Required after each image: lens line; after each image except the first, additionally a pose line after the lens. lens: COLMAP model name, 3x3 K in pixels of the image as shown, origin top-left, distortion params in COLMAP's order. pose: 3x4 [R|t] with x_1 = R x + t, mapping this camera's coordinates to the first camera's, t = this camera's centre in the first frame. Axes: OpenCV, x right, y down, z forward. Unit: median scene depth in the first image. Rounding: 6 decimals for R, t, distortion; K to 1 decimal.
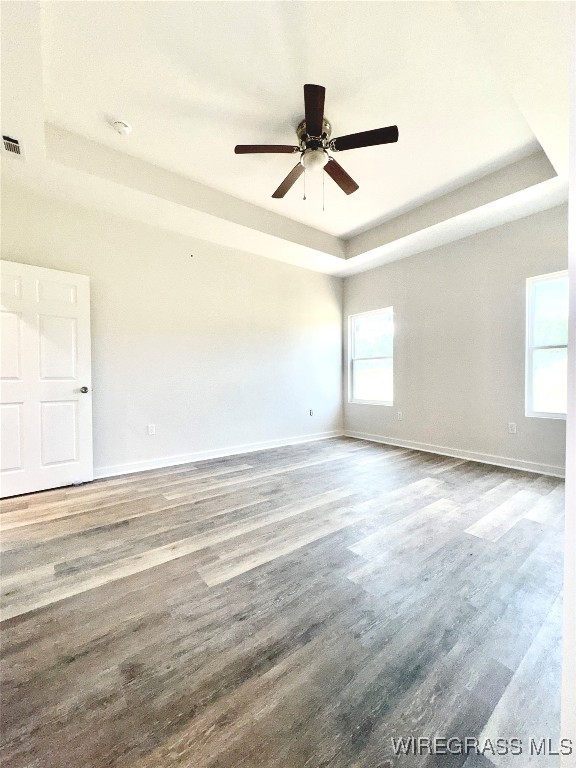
lens RADIAL K [[305.8, 0, 289.1], [0, 305.8, 383.8], [0, 0, 1]] dist [-0.000059, 0.000064]
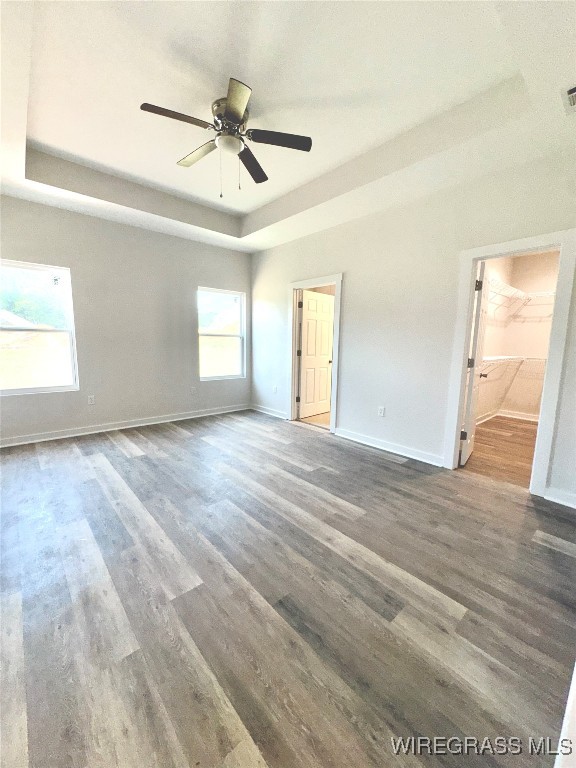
lens RADIAL K [[305.8, 0, 289.1], [0, 305.8, 383.8], [0, 0, 1]] dist [-0.000059, 0.000064]
pose [[-0.064371, -0.133557, 0.988948, -1.173397], [0.001350, 0.990991, 0.133921, -0.127558], [-0.997925, 0.009955, -0.063610, 1.043048]]
